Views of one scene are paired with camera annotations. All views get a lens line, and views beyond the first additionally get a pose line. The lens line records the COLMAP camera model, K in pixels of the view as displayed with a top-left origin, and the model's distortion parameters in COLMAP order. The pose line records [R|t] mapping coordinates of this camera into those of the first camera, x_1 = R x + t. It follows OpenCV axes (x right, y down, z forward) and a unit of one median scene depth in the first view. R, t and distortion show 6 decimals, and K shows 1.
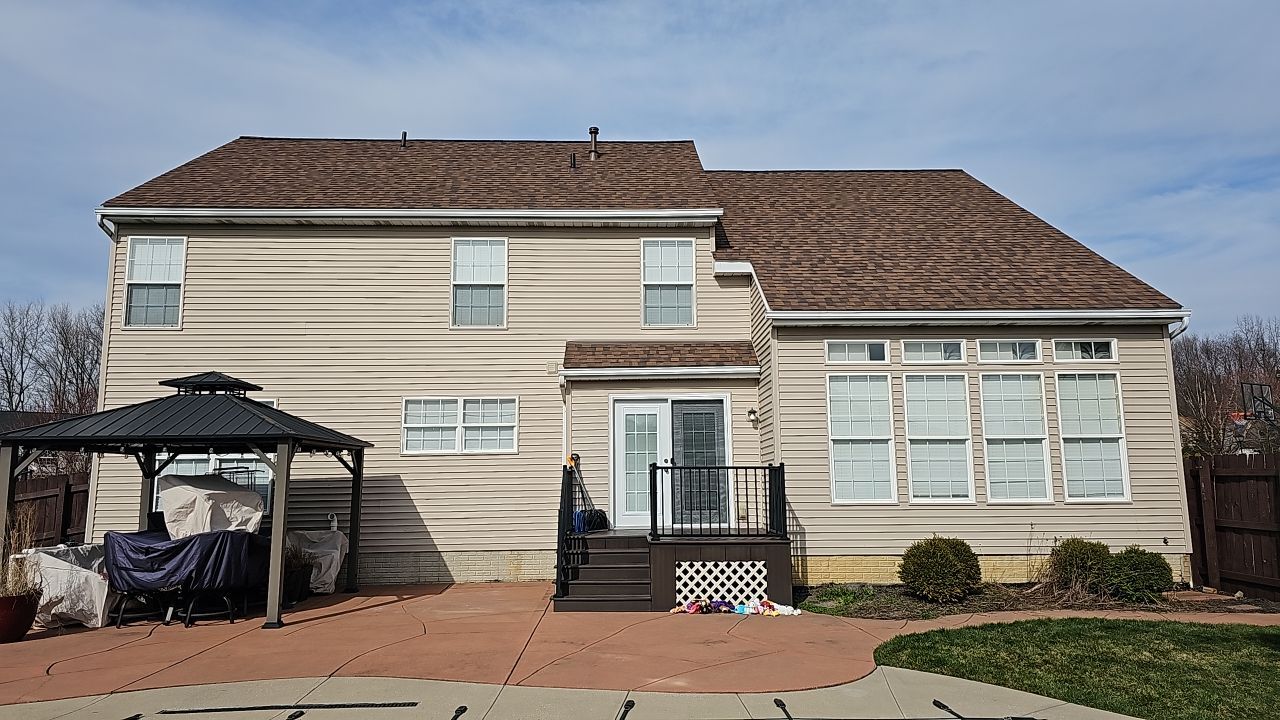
lens RADIAL K [[880.2, 0, 642.3], [0, 880.2, 365.4], [0, 0, 1]] dist [0.094425, -0.125156]
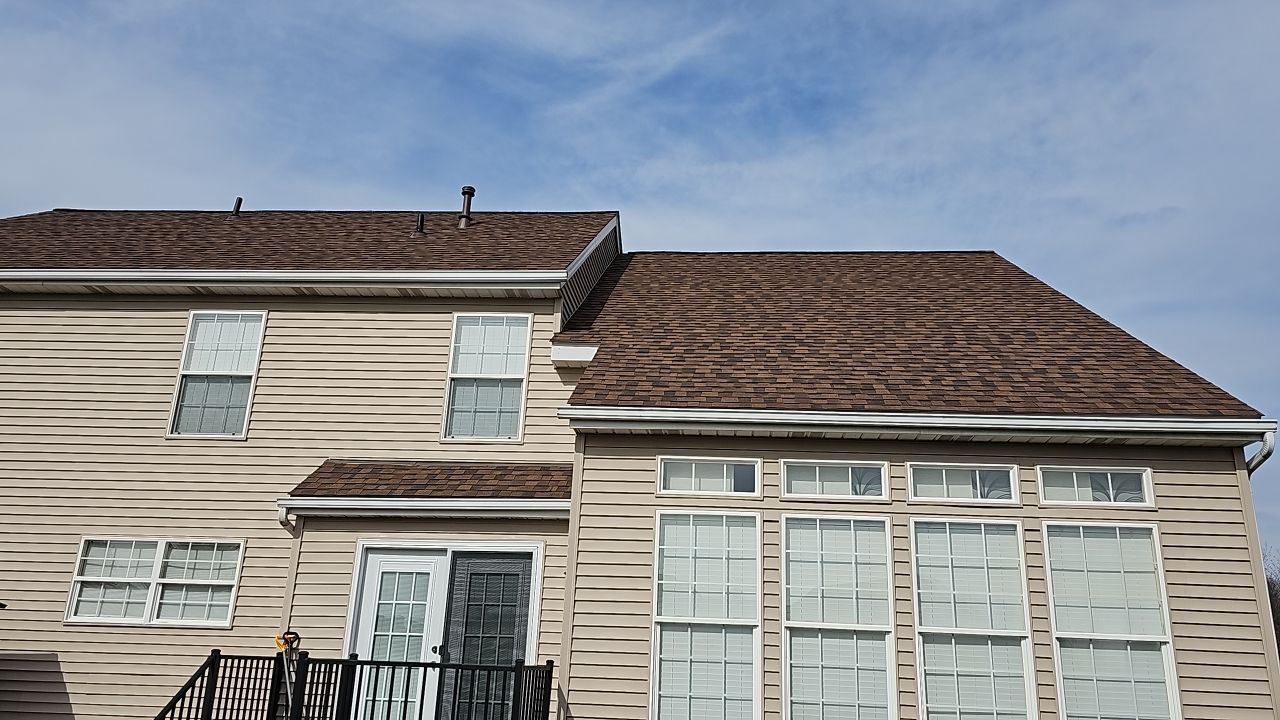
lens RADIAL K [[994.6, 0, 640.0], [0, 994.6, 360.0], [0, 0, 1]] dist [0.098056, -0.134967]
pose [[0.993104, 0.011914, -0.116630, 0.252575], [-0.031867, 0.984799, -0.170747, 0.022688], [0.112823, 0.173286, 0.978388, 0.276260]]
